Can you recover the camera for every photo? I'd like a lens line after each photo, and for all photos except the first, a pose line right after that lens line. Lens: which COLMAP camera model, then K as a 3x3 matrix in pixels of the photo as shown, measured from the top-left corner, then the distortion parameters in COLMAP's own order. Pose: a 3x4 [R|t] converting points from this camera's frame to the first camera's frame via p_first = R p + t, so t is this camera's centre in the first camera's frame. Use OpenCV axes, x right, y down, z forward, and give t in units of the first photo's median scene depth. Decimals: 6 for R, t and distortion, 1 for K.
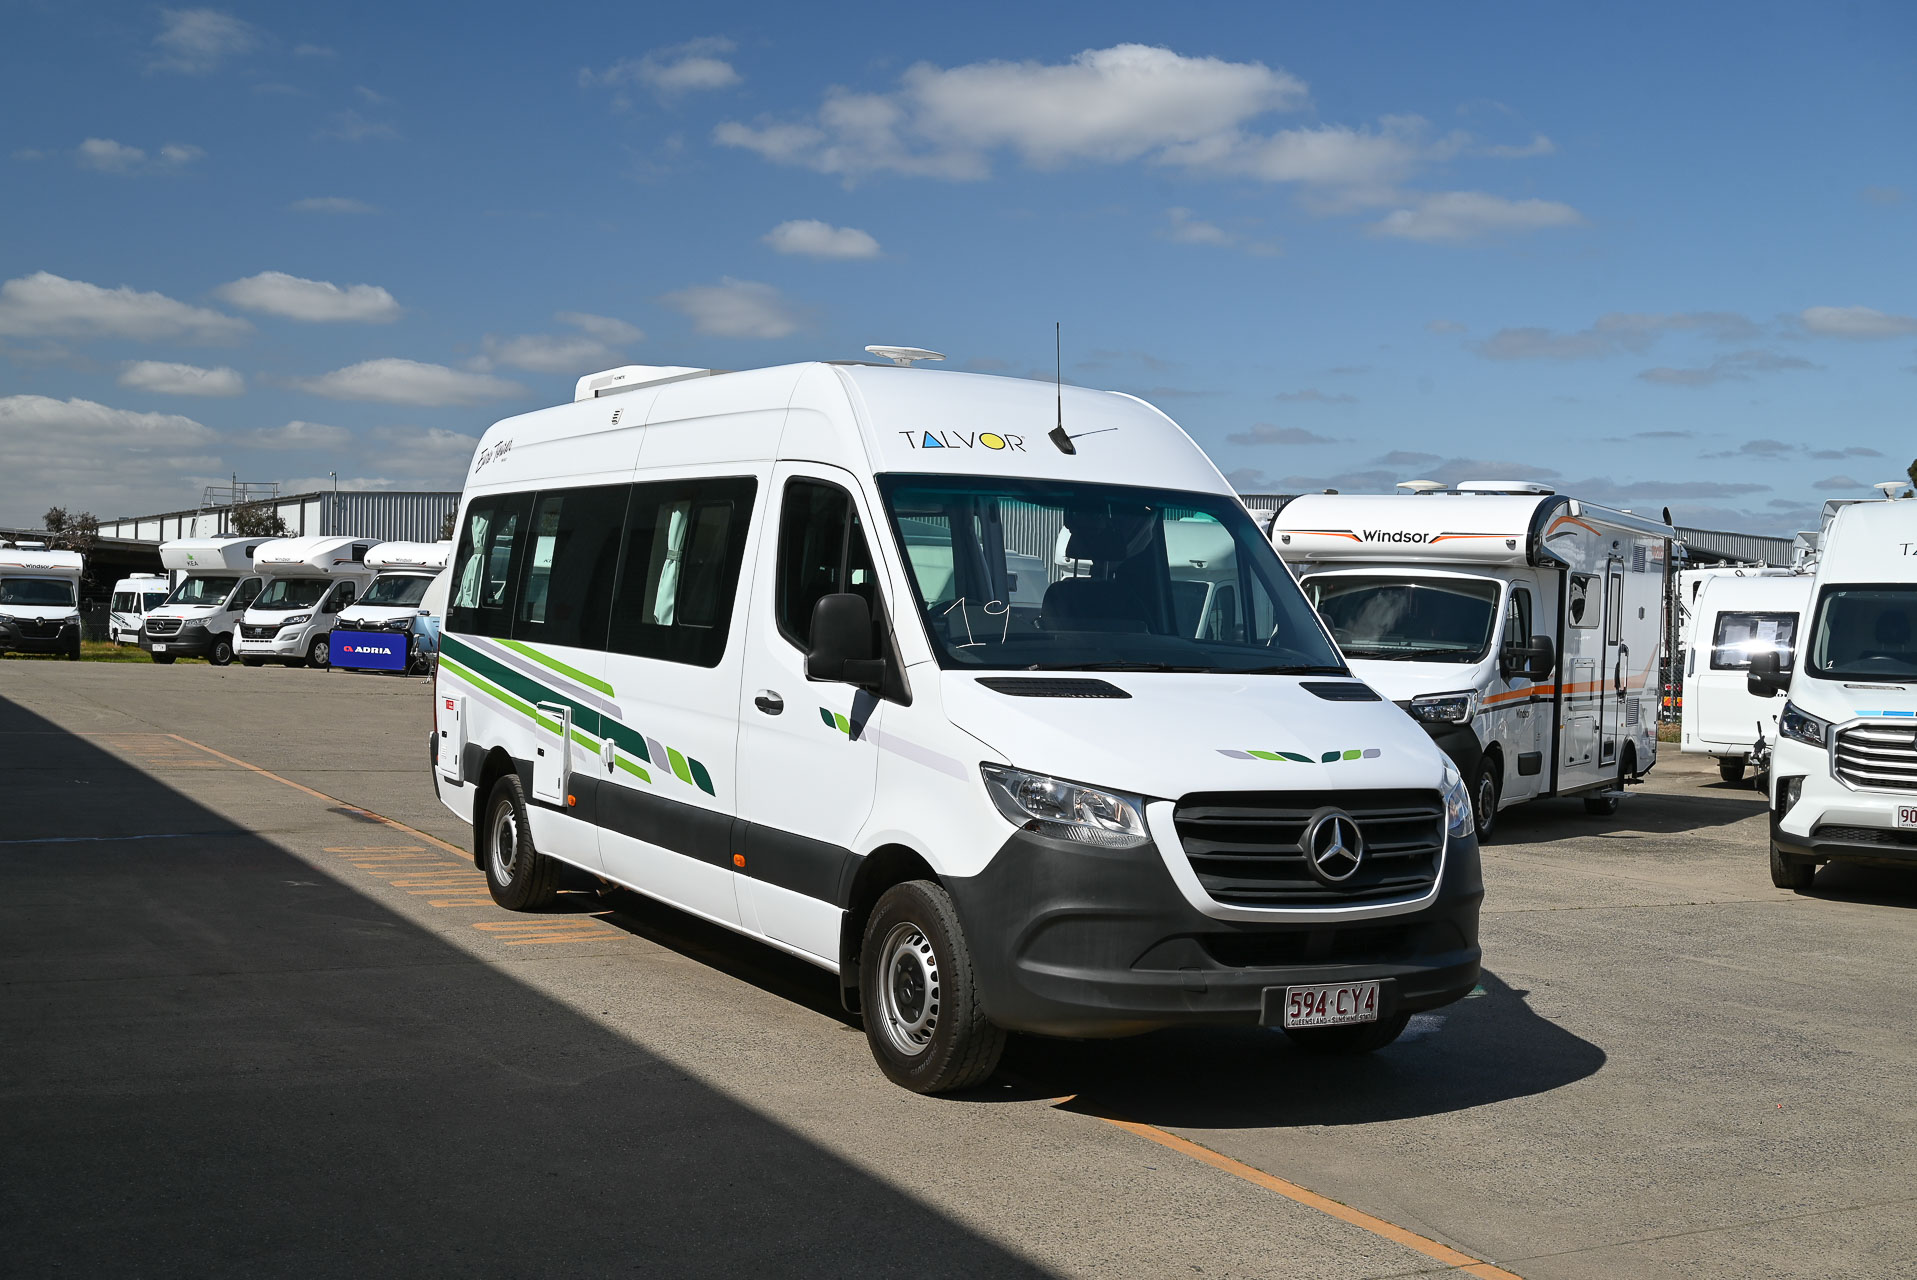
lens RADIAL K [[2063.6, 0, 958.5], [0, 2063.6, 640.0], [0, 0, 1]] dist [0.063431, -0.014057]
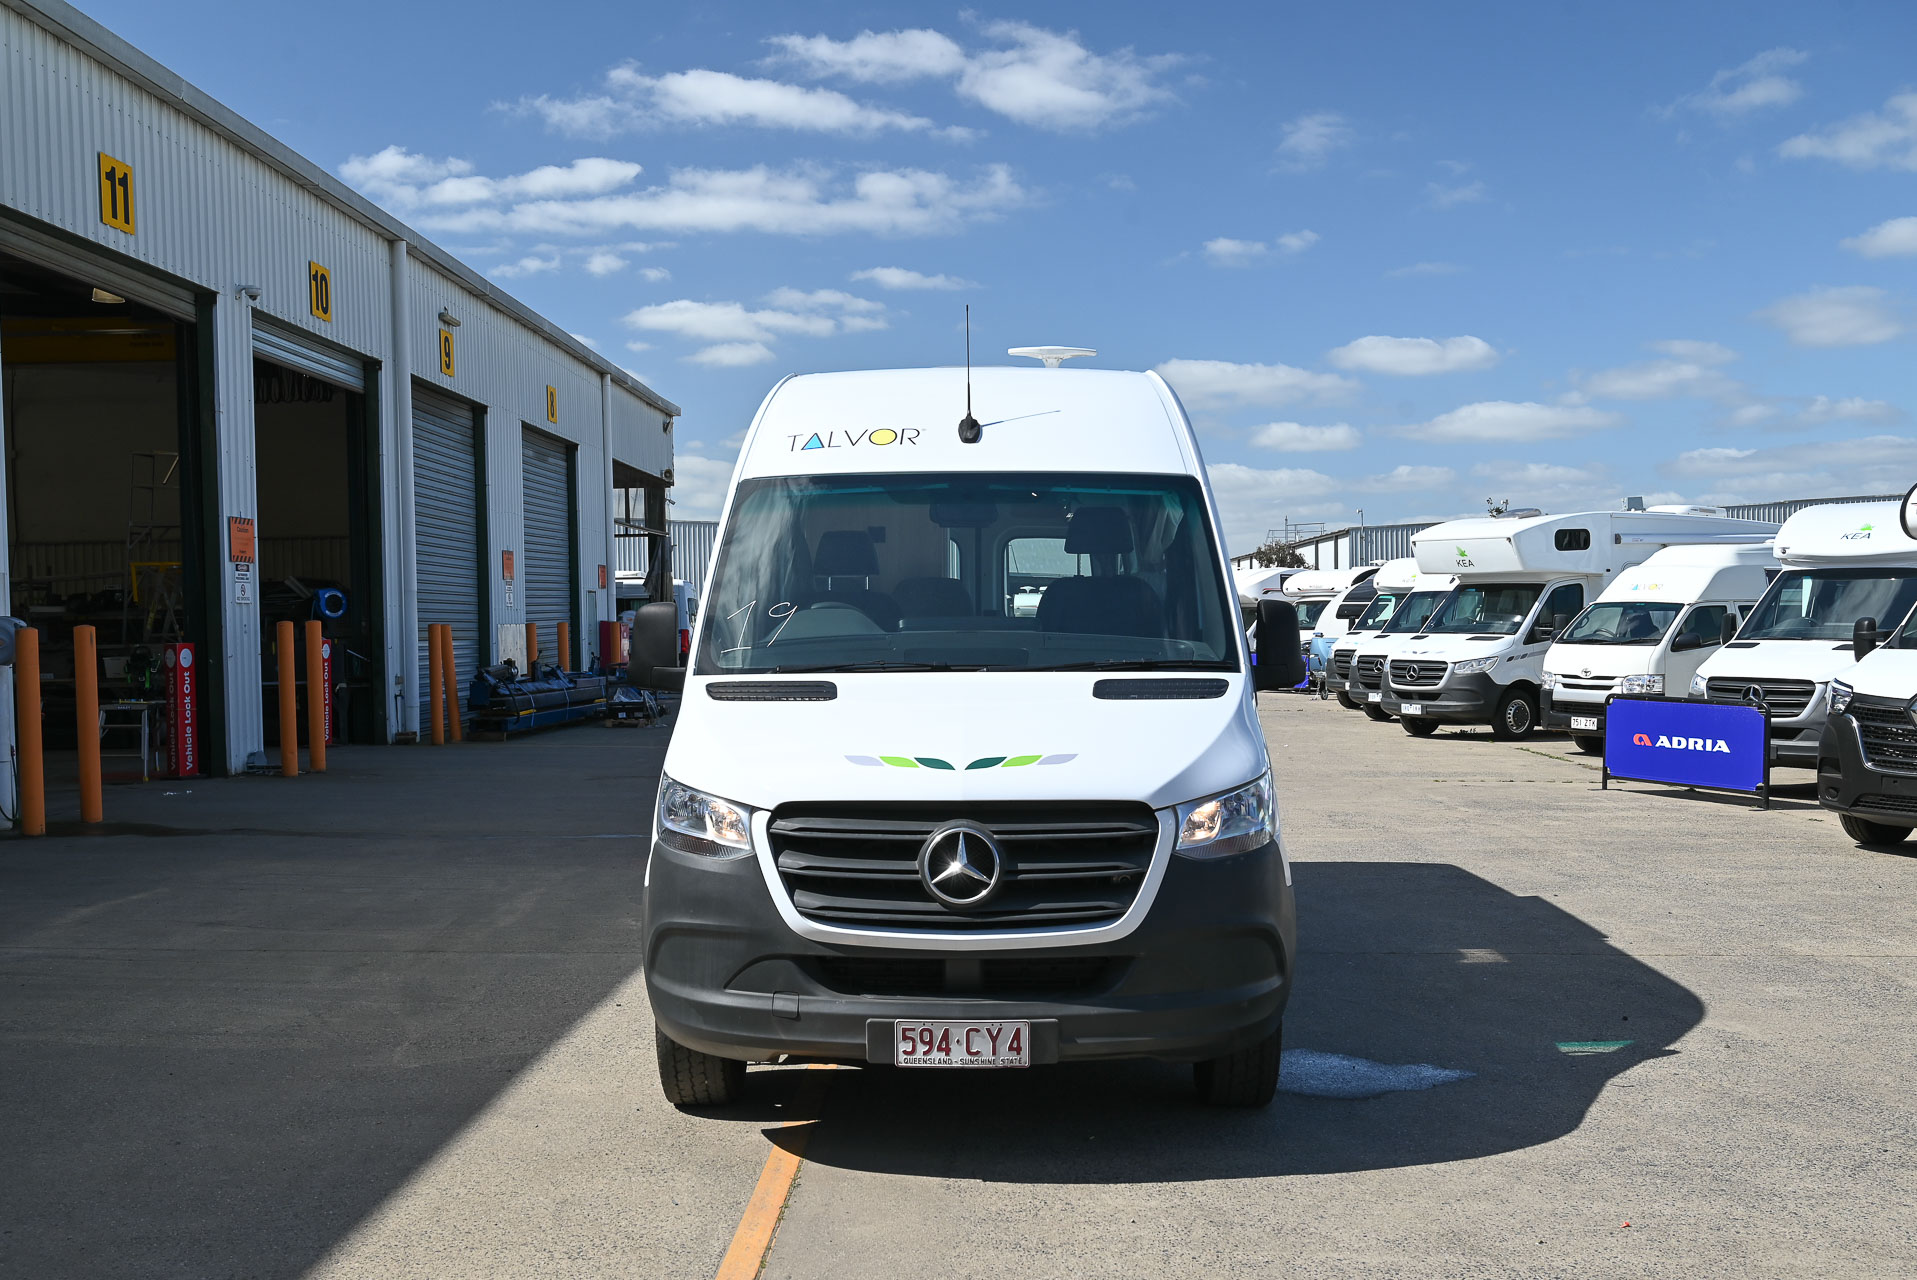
lens RADIAL K [[1915.8, 0, 958.5], [0, 1915.8, 640.0], [0, 0, 1]] dist [-0.009618, 0.020096]
pose [[0.859695, -0.032551, -0.509769, 0.600500], [0.027024, 0.999468, -0.018245, 0.018985], [0.510092, 0.001909, 0.860118, 0.298031]]
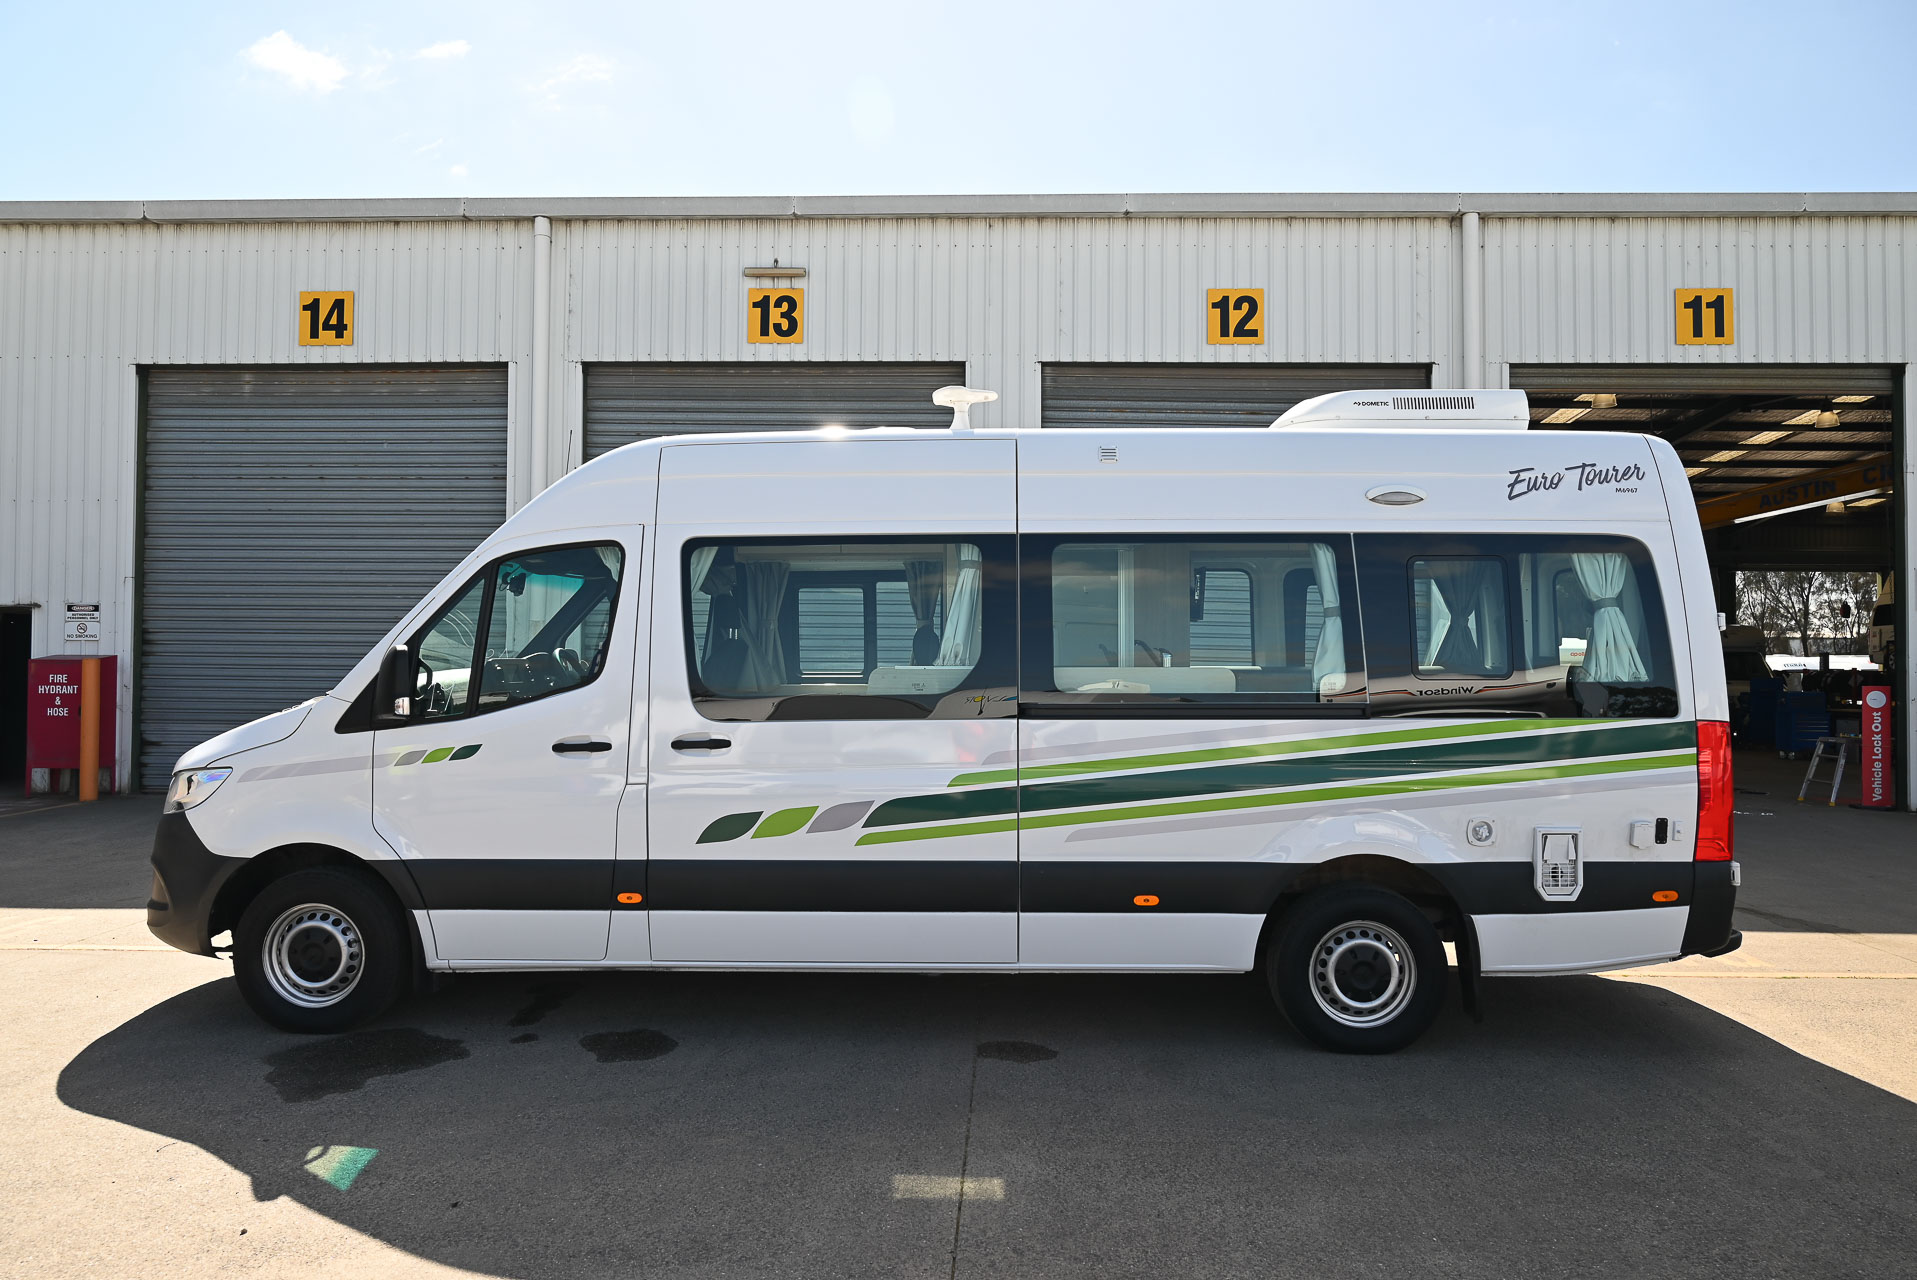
lens RADIAL K [[1276.7, 0, 958.5], [0, 1276.7, 640.0], [0, 0, 1]] dist [-0.009926, -0.001169]
pose [[-0.510486, -0.050794, -0.858385, 0.737600], [-0.037193, 0.998624, -0.036974, -0.002283], [0.859081, 0.013052, -0.511673, 1.988123]]
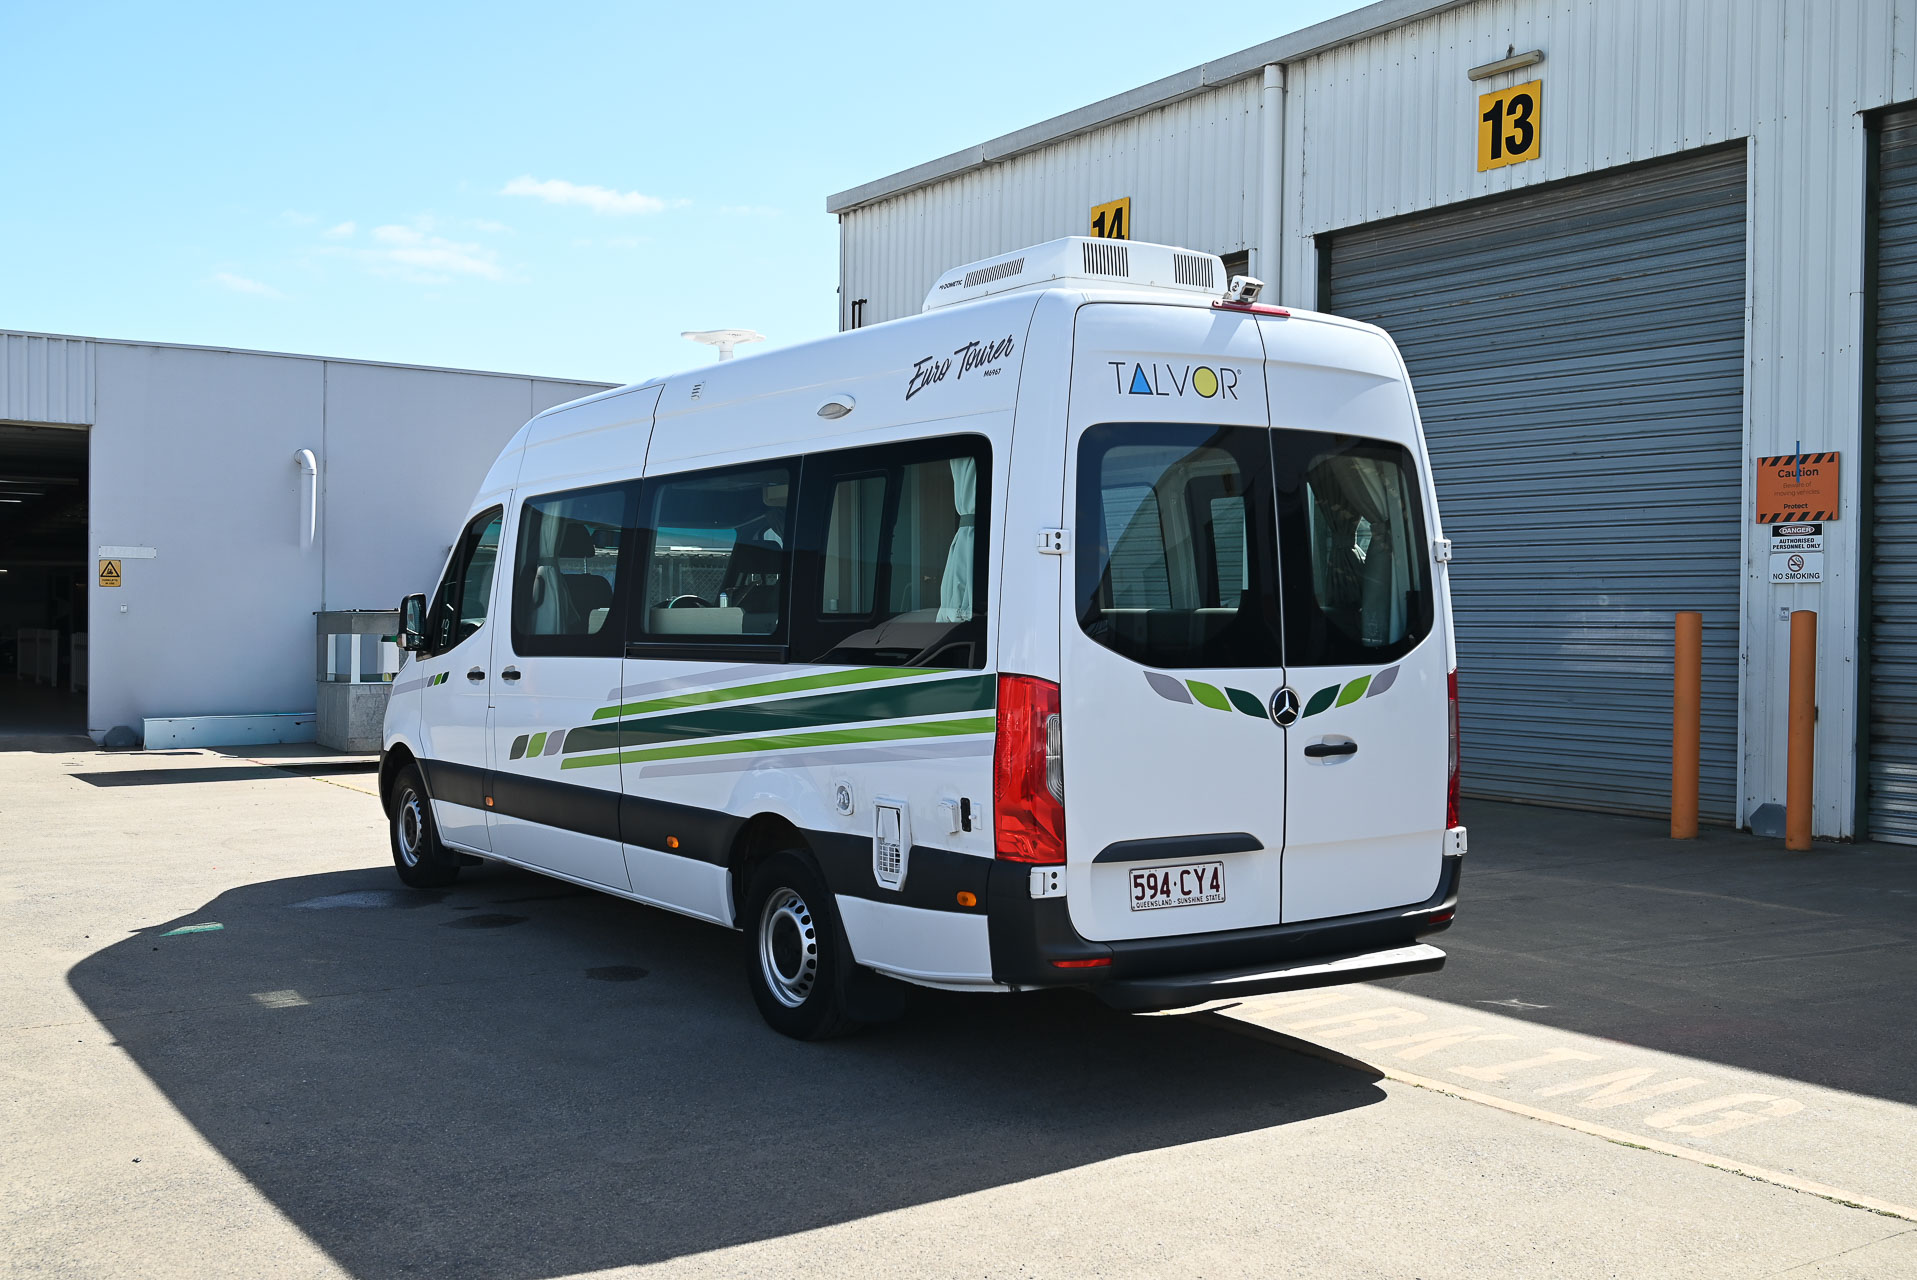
lens RADIAL K [[1931.4, 0, 958.5], [0, 1931.4, 640.0], [0, 0, 1]] dist [-0.003975, -0.010262]
pose [[-0.996343, -0.035335, -0.077794, -0.102848], [-0.037662, 0.998880, 0.028649, -0.040343], [0.076694, 0.031474, -0.996558, 2.896620]]
